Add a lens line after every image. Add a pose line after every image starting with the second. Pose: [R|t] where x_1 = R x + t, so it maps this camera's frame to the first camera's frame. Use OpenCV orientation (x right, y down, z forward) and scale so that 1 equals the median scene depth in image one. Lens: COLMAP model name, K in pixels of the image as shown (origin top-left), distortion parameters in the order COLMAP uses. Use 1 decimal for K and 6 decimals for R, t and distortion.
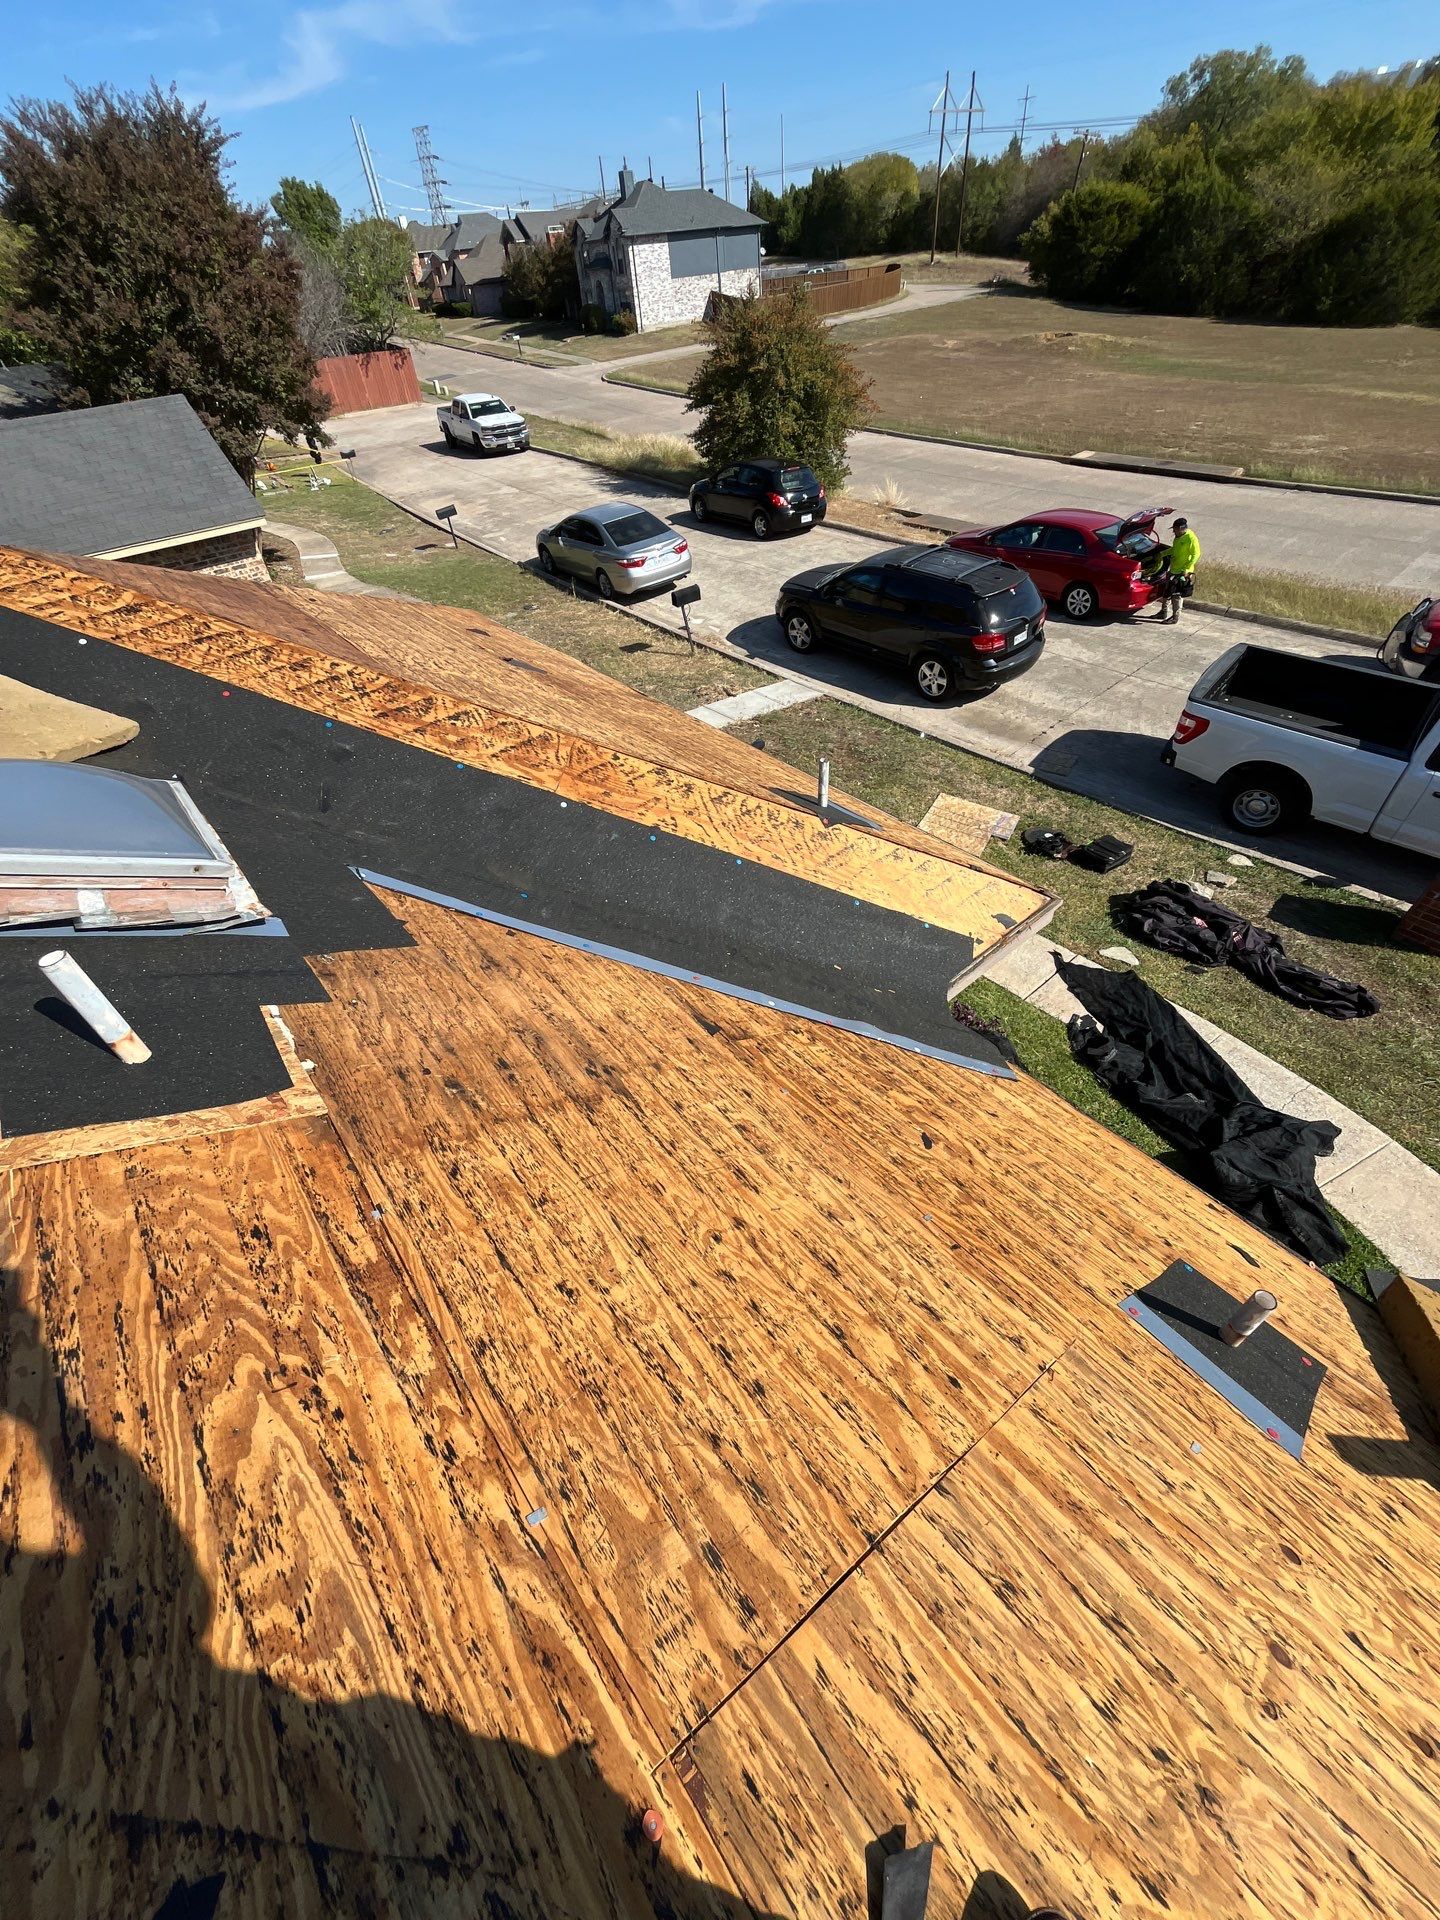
lens RADIAL K [[765.7, 0, 715.9], [0, 765.7, 955.6], [0, 0, 1]] dist [-0.004028, -0.000694]
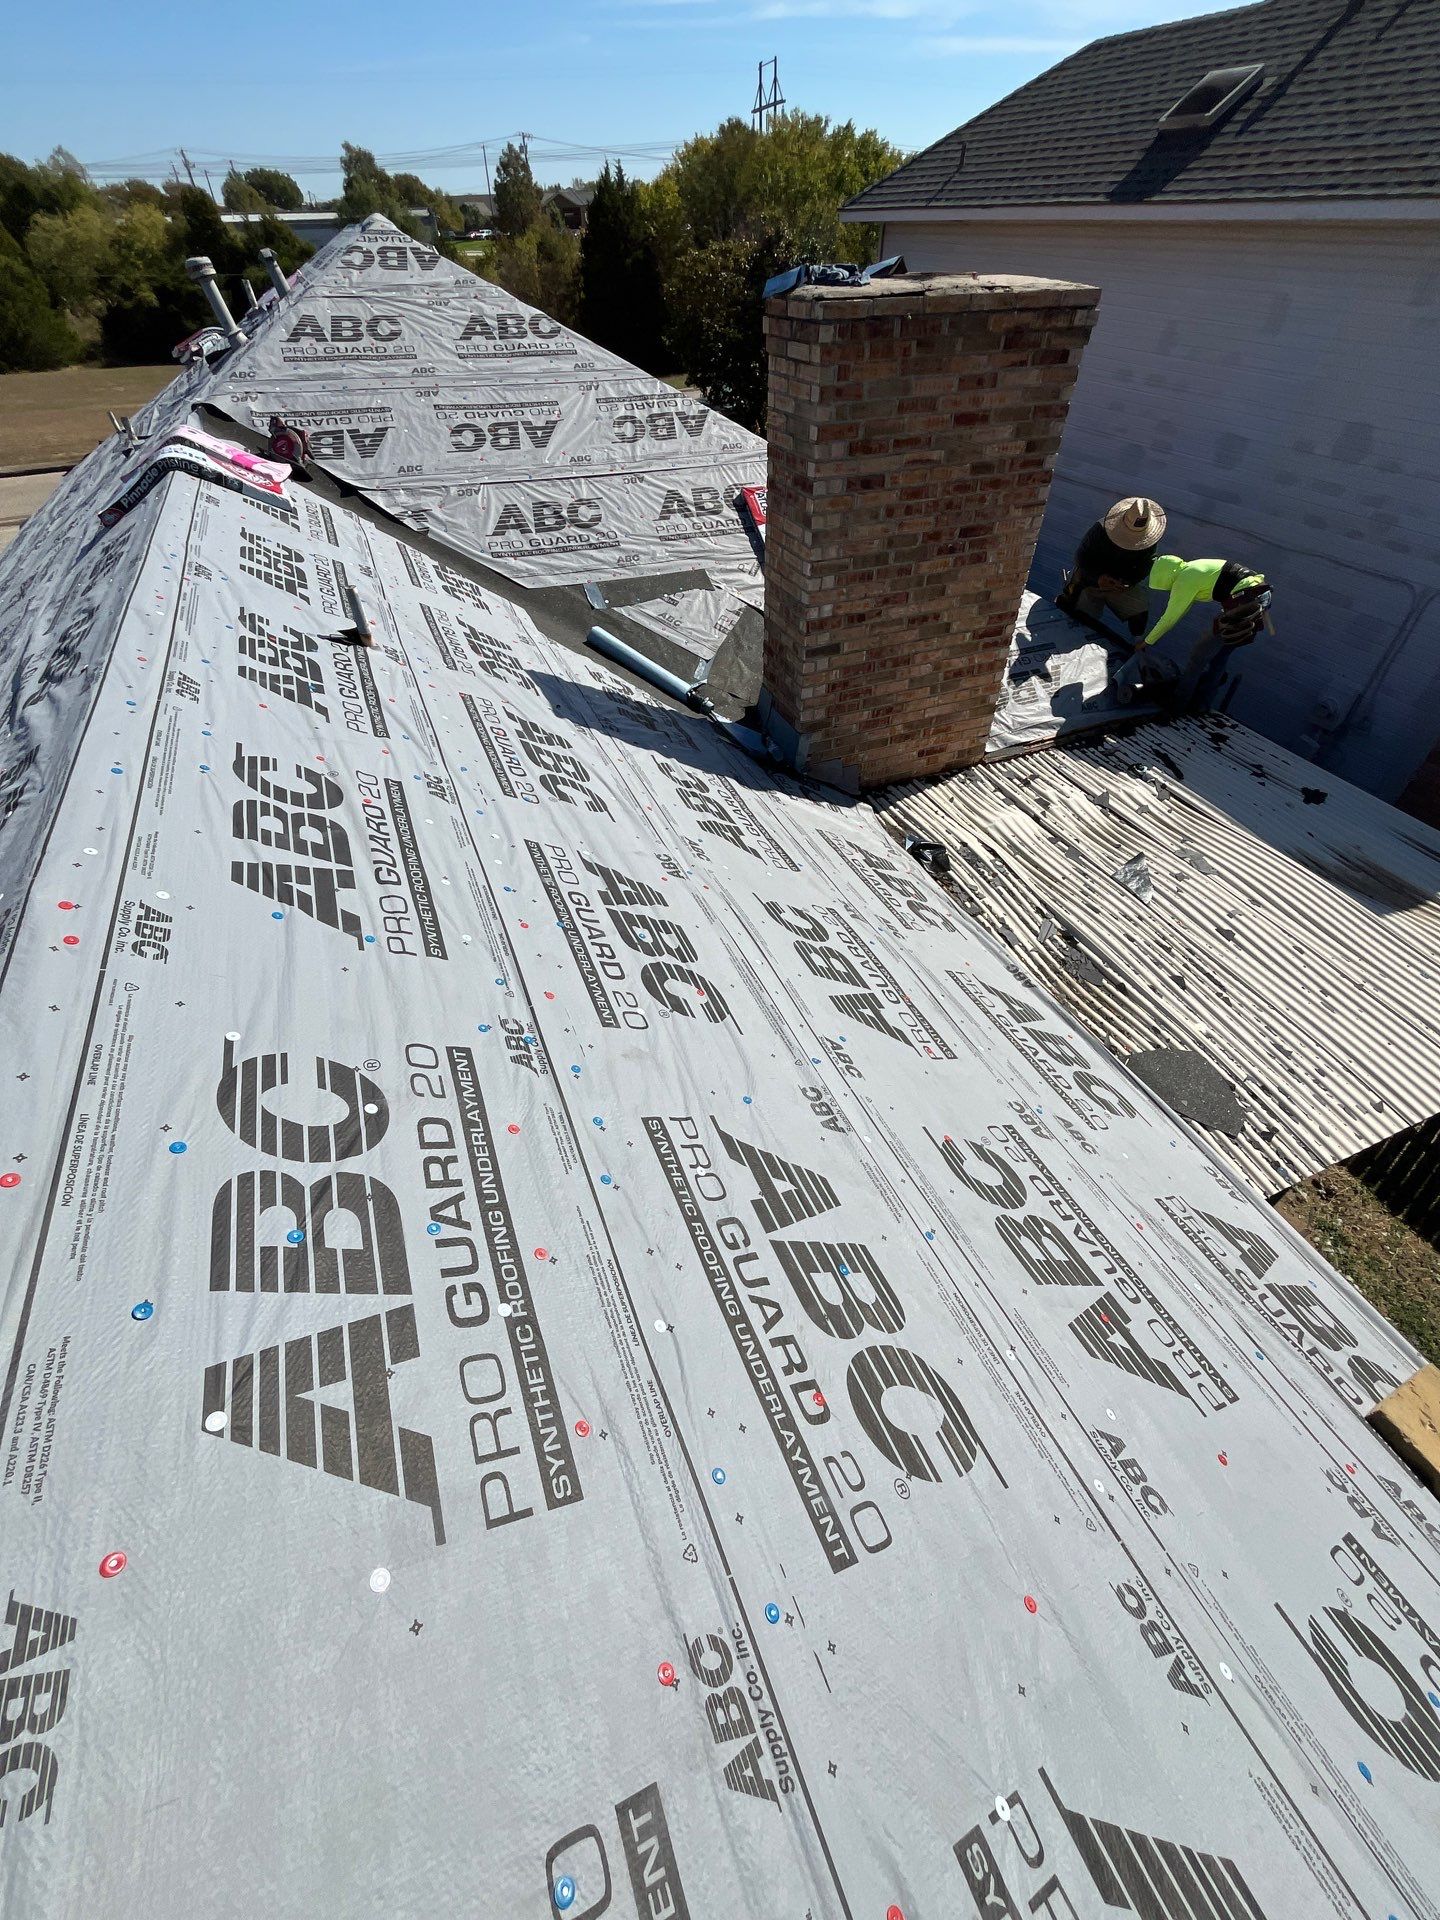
lens RADIAL K [[772.3, 0, 716.8], [0, 772.3, 949.2], [0, 0, 1]] dist [-0.007948, -0.000333]
pose [[0.279556, -0.610418, 0.741106, -0.219720], [0.652774, 0.686875, 0.319514, 0.079246], [-0.704084, 0.394452, 0.590485, -0.070114]]
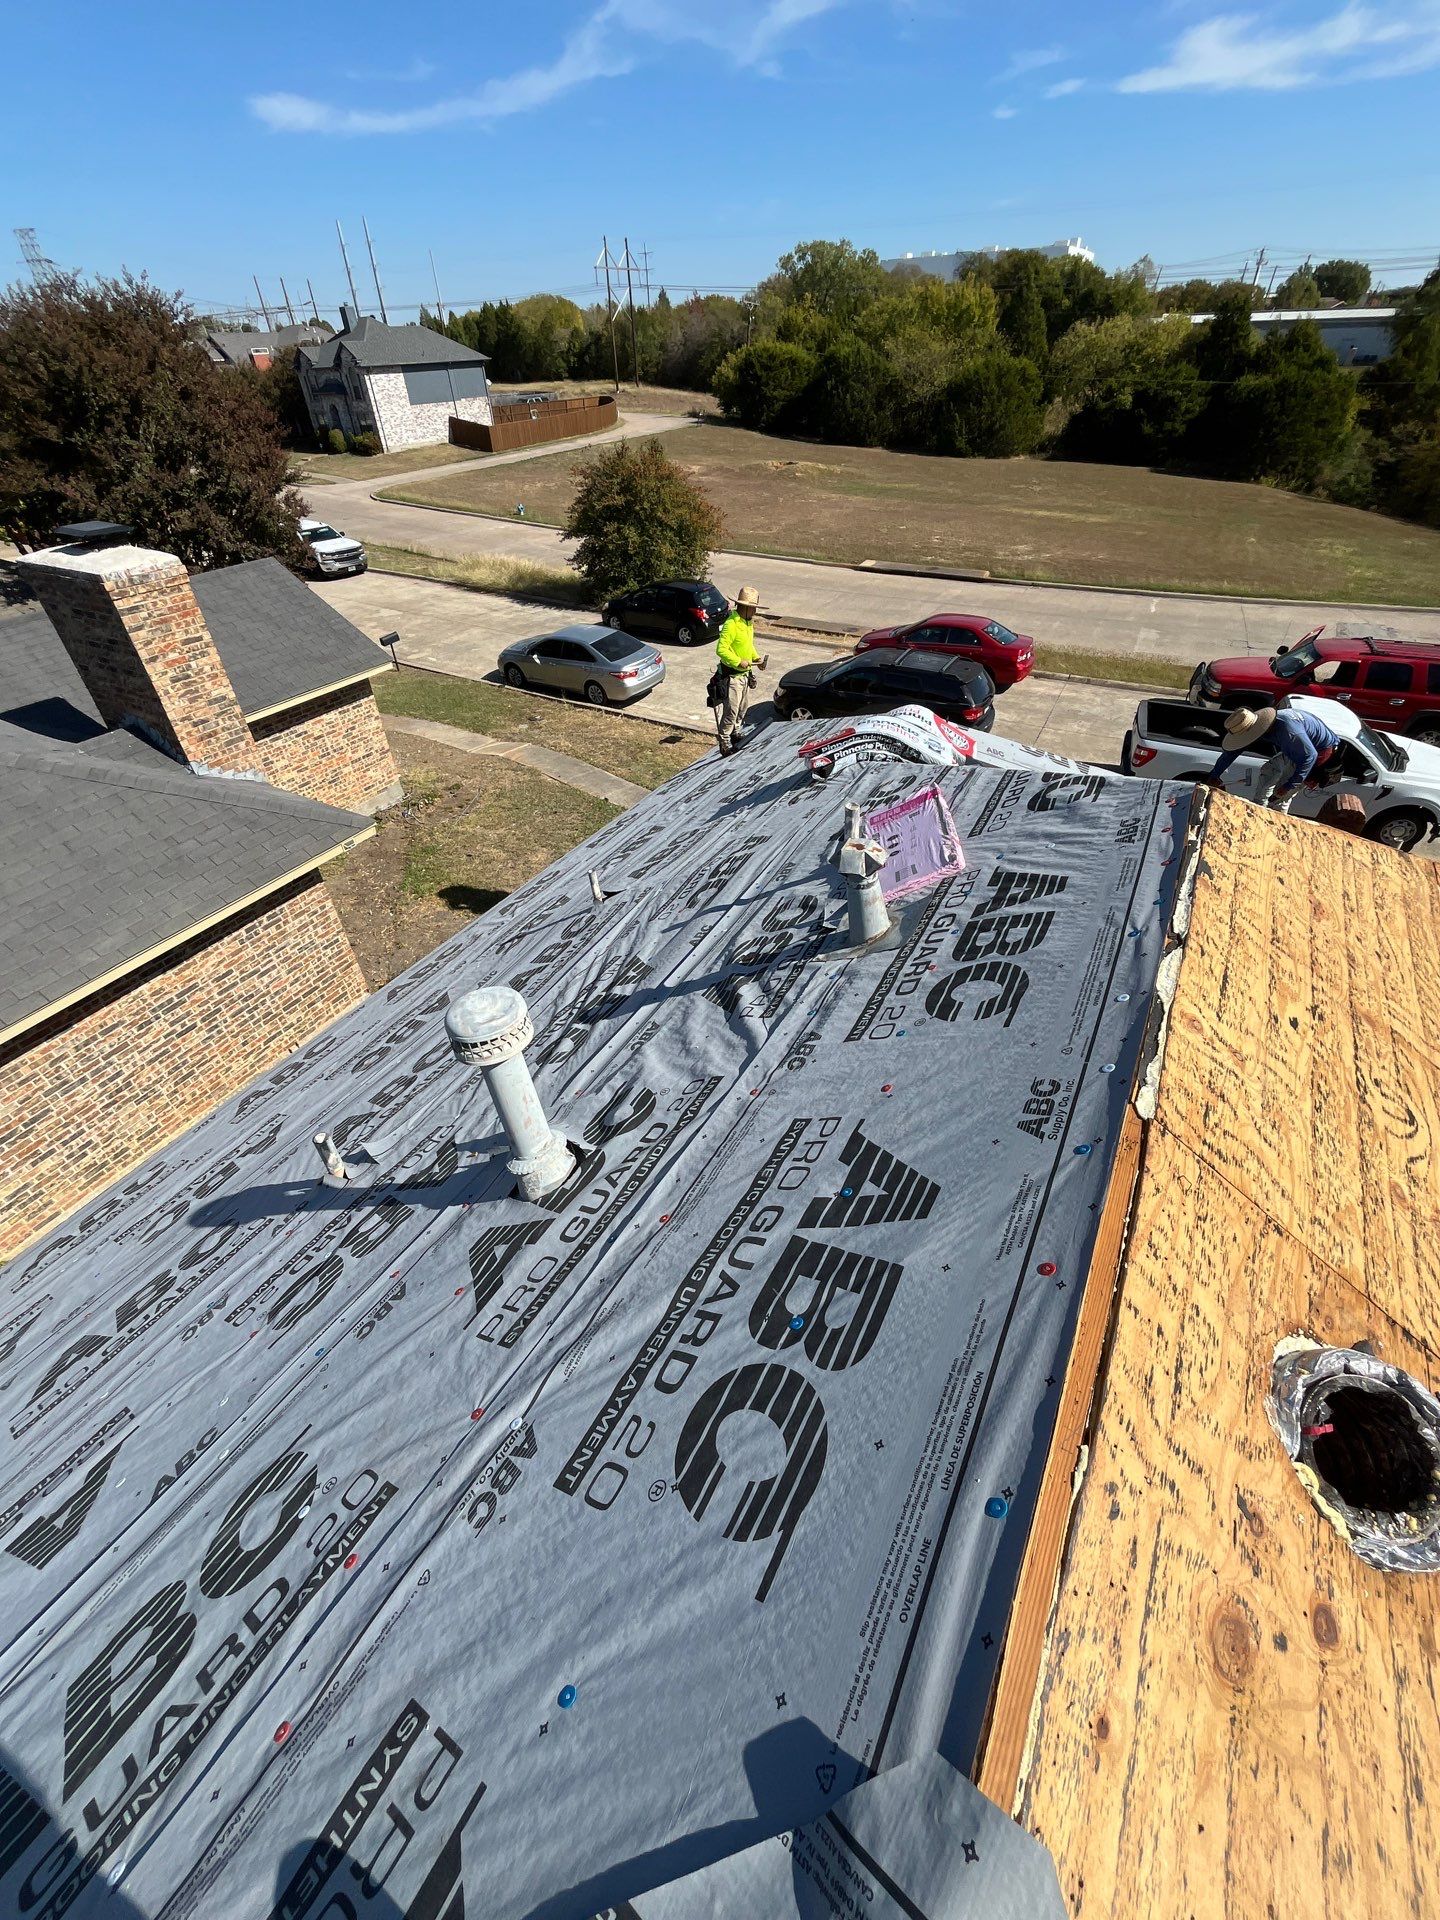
lens RADIAL K [[765.7, 0, 715.9], [0, 765.7, 955.6], [0, 0, 1]] dist [-0.004028, -0.000694]
pose [[0.940444, -0.177649, 0.289836, -0.102416], [0.203658, 0.977081, -0.061938, 0.001682], [-0.272190, 0.117277, 0.955070, -0.026869]]
